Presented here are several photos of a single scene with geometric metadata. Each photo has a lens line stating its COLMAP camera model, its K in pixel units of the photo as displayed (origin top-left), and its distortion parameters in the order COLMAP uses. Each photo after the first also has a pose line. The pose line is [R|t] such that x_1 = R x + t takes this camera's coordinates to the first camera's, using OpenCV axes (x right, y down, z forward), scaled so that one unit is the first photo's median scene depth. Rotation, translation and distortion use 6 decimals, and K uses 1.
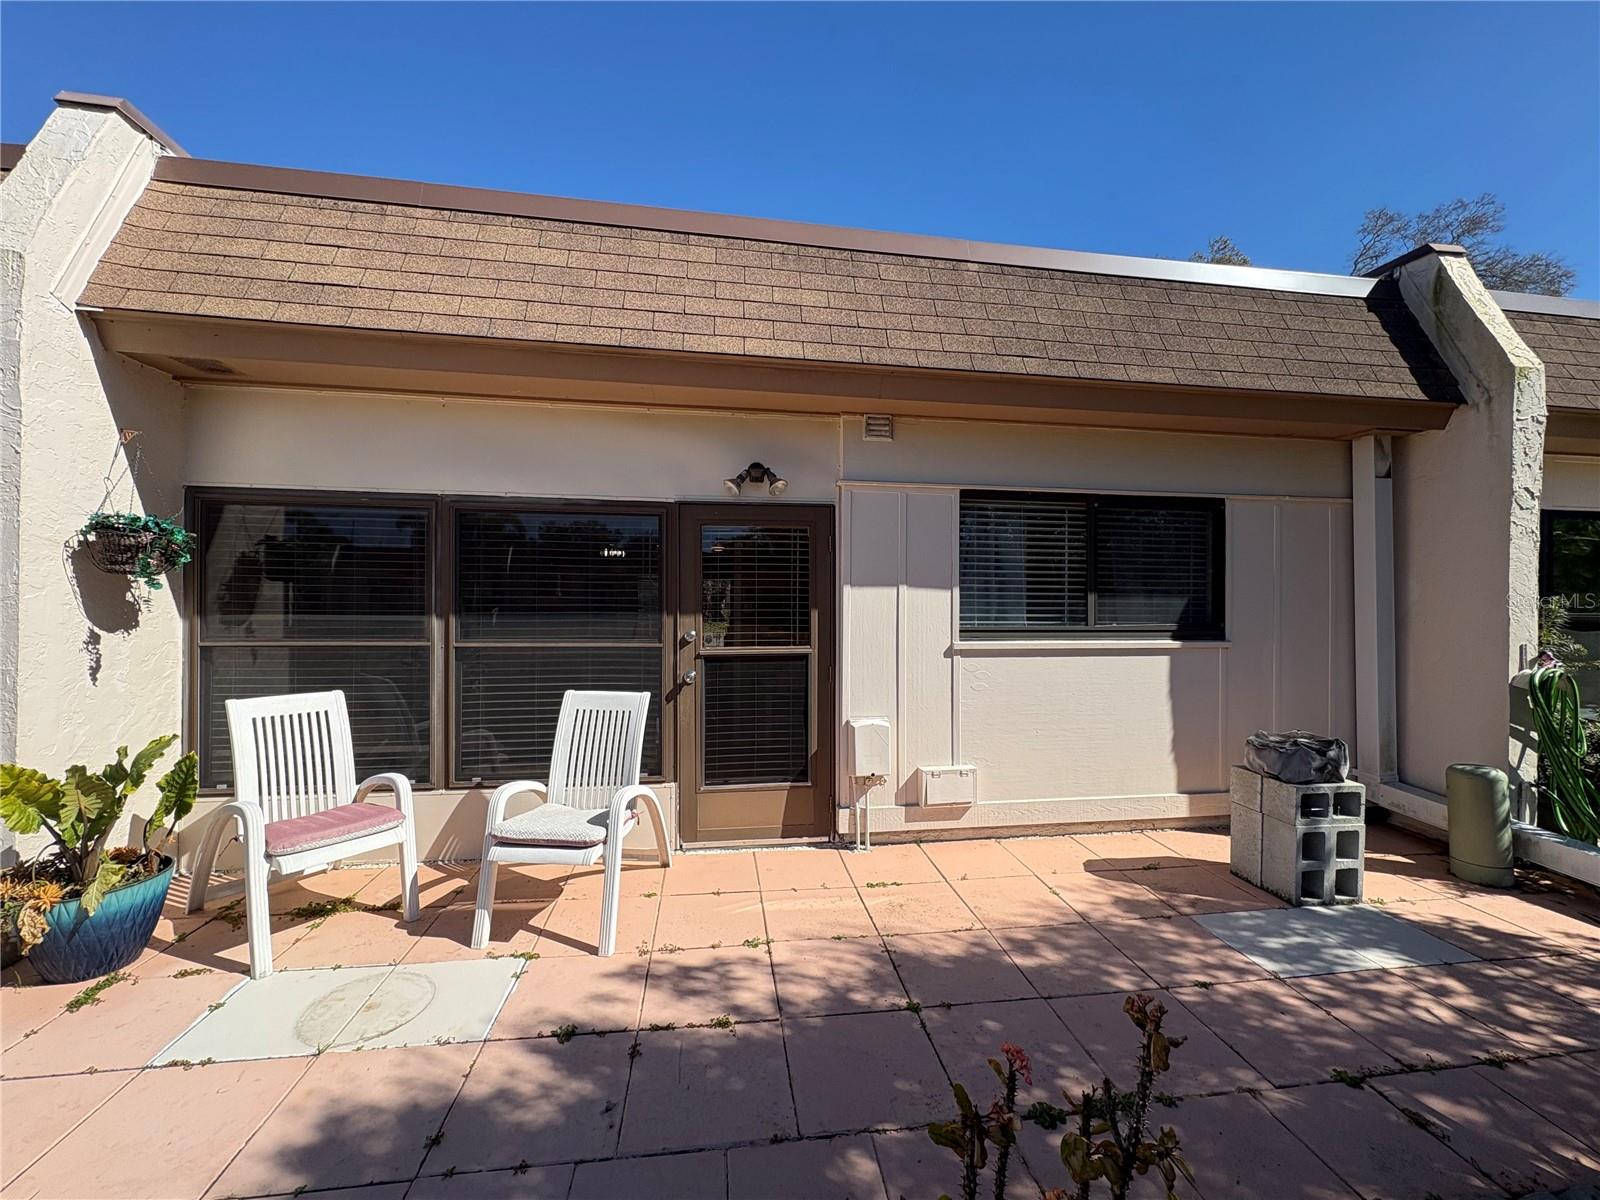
lens RADIAL K [[638.1, 0, 804.9], [0, 638.1, 595.5], [0, 0, 1]] dist [0.000467, 0.000199]
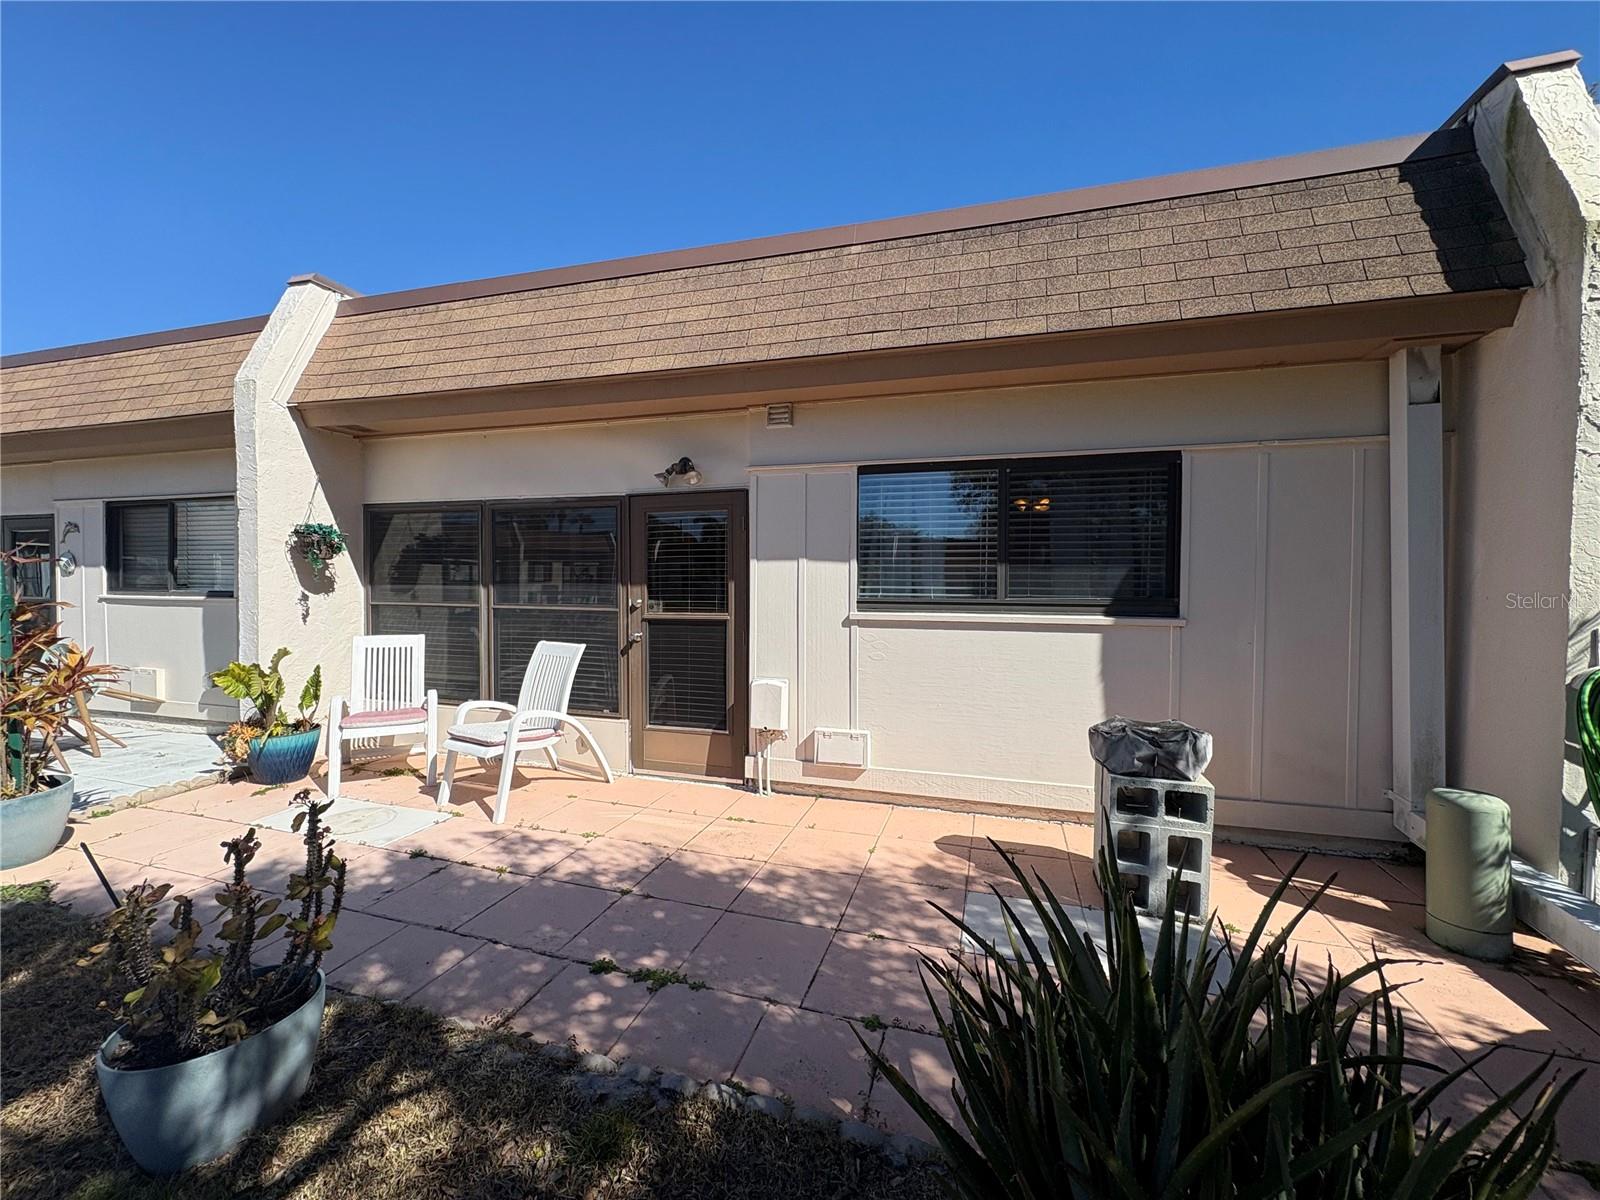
lens RADIAL K [[638.1, 0, 797.4], [0, 638.1, 594.7], [0, 0, 1]] dist [0.000467, 0.000199]
pose [[0.904035, 0.006338, -0.427411, 0.637581], [0.003308, 0.999756, 0.021823, 0.021726], [0.427445, -0.021143, 0.903794, 0.014258]]
